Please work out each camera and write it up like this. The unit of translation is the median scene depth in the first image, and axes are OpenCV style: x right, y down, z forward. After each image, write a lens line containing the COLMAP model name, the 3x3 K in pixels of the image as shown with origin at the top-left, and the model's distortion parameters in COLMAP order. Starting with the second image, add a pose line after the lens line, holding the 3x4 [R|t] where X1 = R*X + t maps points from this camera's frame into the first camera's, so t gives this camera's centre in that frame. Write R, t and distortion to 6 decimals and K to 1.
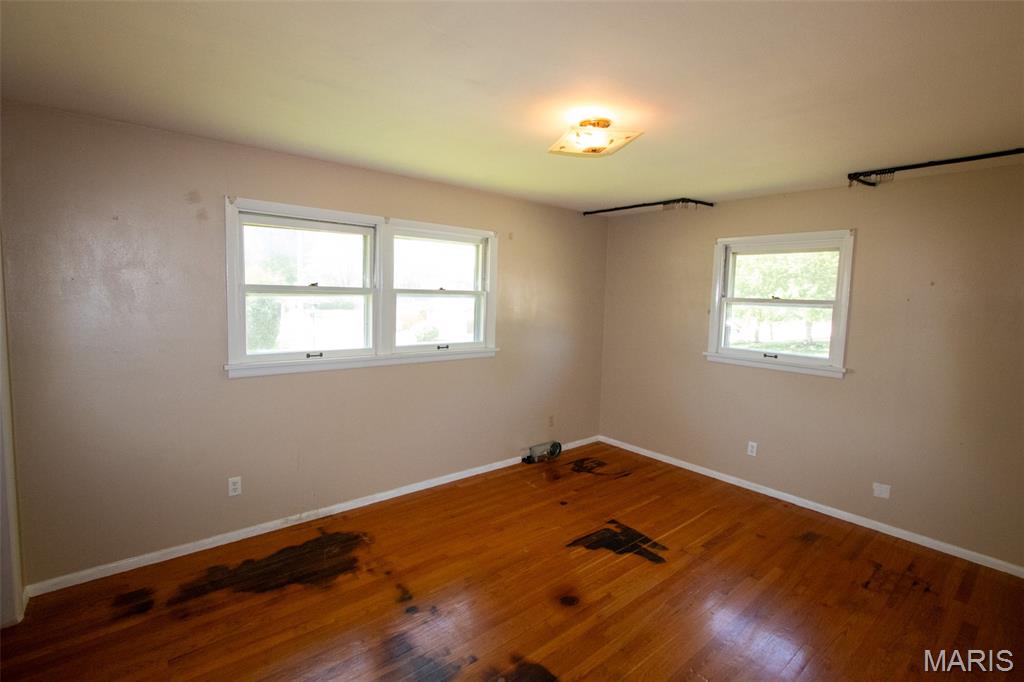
lens RADIAL K [[471.7, 0, 512.3], [0, 471.7, 335.5], [0, 0, 1]] dist [-0.004676, -0.000239]
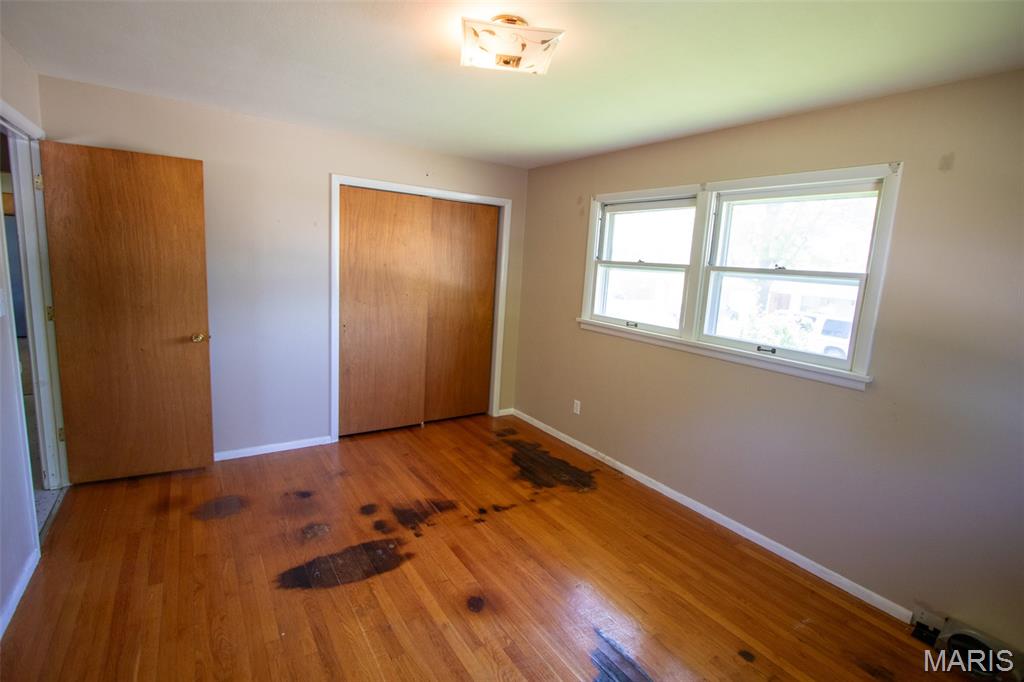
lens RADIAL K [[471.7, 0, 512.3], [0, 471.7, 335.5], [0, 0, 1]] dist [-0.004676, -0.000239]
pose [[-0.102211, 0.121154, -0.987357, 0.786223], [-0.149754, 0.979370, 0.135677, -0.046983], [0.983426, 0.161729, -0.081959, 0.905891]]
